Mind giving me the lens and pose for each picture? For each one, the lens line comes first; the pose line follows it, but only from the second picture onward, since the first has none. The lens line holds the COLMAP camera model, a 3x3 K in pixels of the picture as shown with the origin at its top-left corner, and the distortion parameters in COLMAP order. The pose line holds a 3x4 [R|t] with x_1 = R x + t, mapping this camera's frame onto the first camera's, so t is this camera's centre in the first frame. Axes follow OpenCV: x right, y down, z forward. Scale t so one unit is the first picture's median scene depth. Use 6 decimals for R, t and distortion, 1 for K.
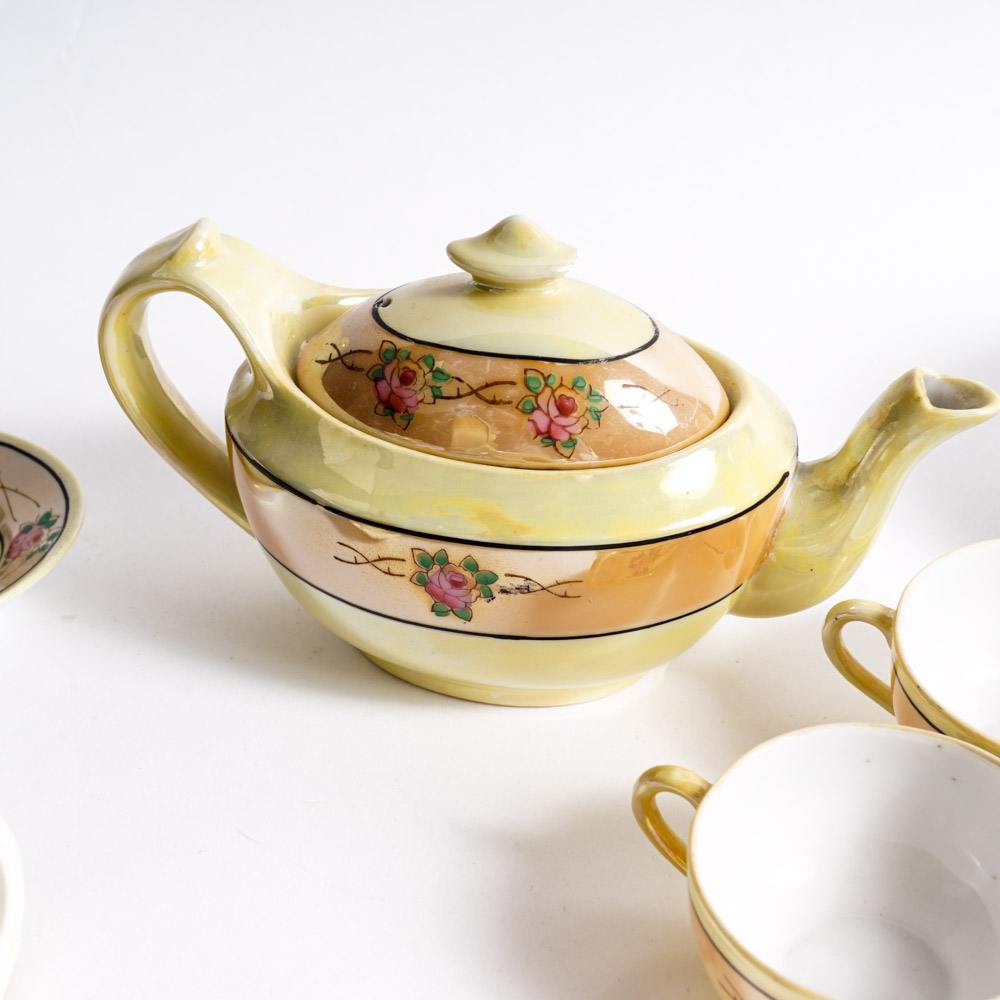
lens RADIAL K [[2006.5, 0, 497.8], [0, 2006.5, 507.1], [0, 0, 1]] dist [-0.037060, 0.000000]
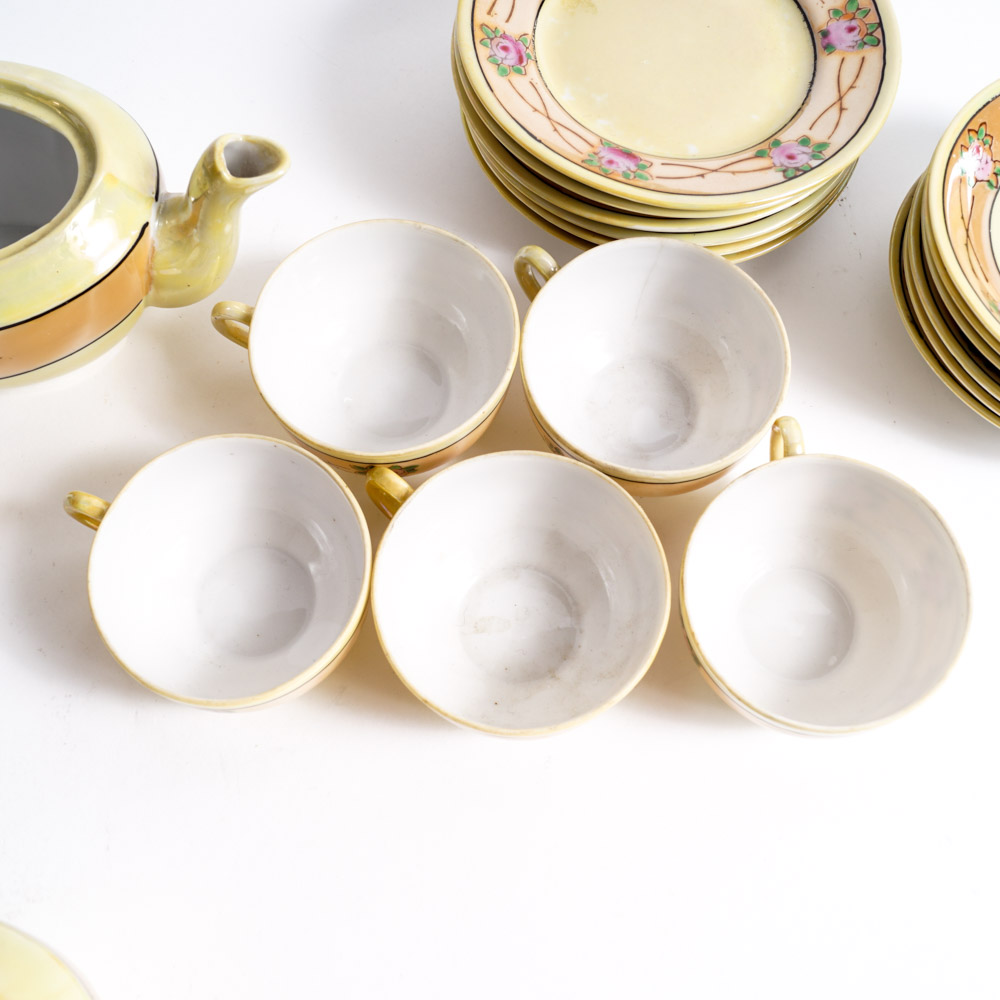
lens RADIAL K [[1242.3, 0, 495.9], [0, 1242.3, 531.6], [0, 0, 1]] dist [-0.090627, 0.000000]
pose [[0.987399, -0.154303, 0.035129, 0.310372], [0.110961, 0.833332, 0.541522, -0.252500], [-0.112832, -0.530800, 0.839952, 0.236671]]
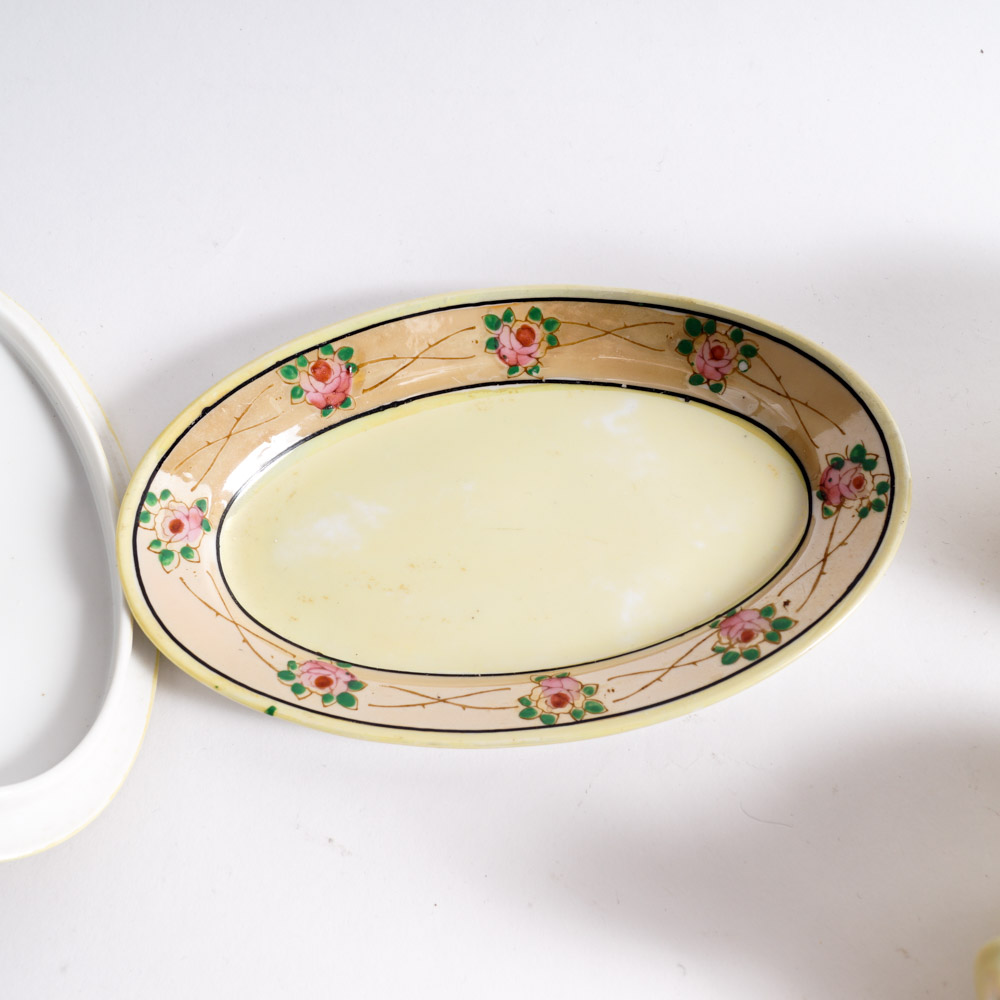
lens RADIAL K [[1661.5, 0, 491.6], [0, 1661.5, 507.9], [0, 0, 1]] dist [-0.052818, 0.000000]
pose [[0.998687, -0.022149, 0.046184, -0.511375], [-0.003253, 0.872429, 0.488731, -0.415530], [-0.051117, -0.488239, 0.871212, 0.368639]]
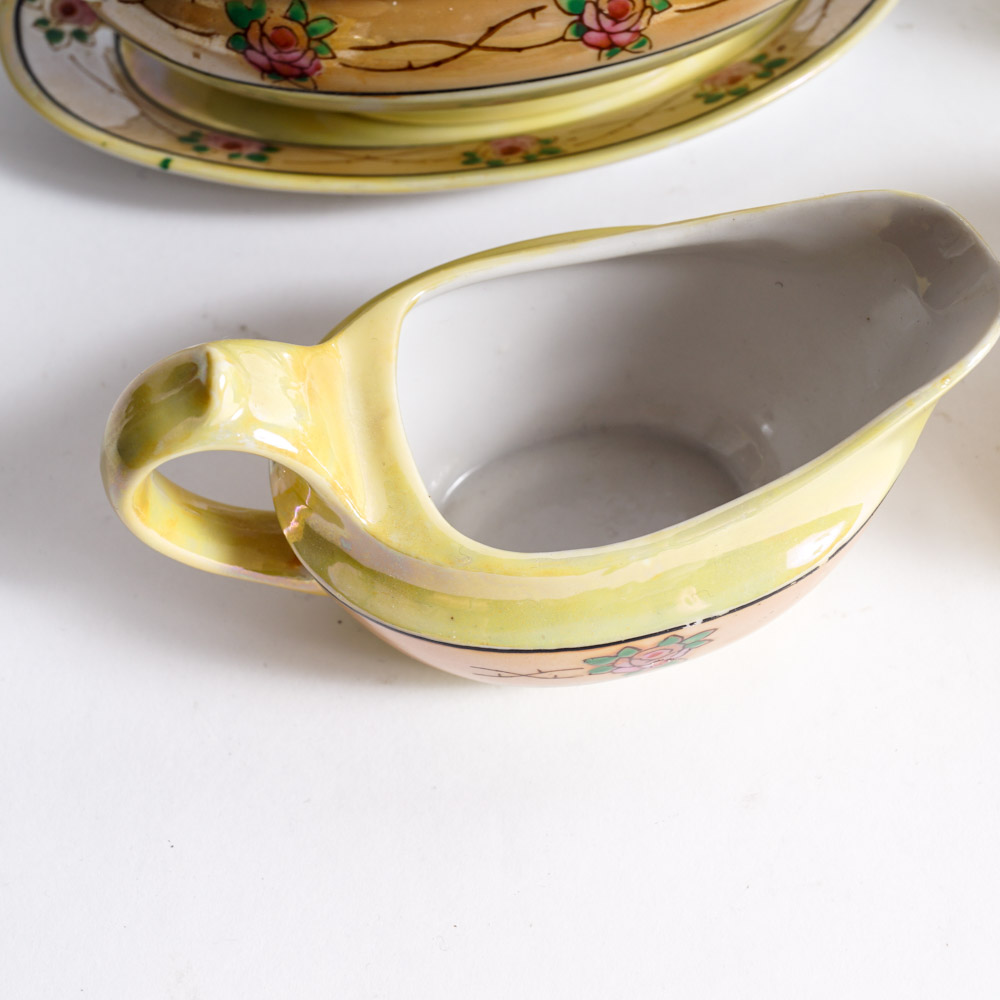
lens RADIAL K [[1786.6, 0, 489.6], [0, 1786.6, 518.2], [0, 0, 1]] dist [-0.048874, 0.000000]
pose [[0.997875, -0.063232, -0.015723, -0.445587], [0.064212, 0.913365, 0.402046, -0.074634], [-0.011062, -0.402201, 0.915484, 0.293952]]
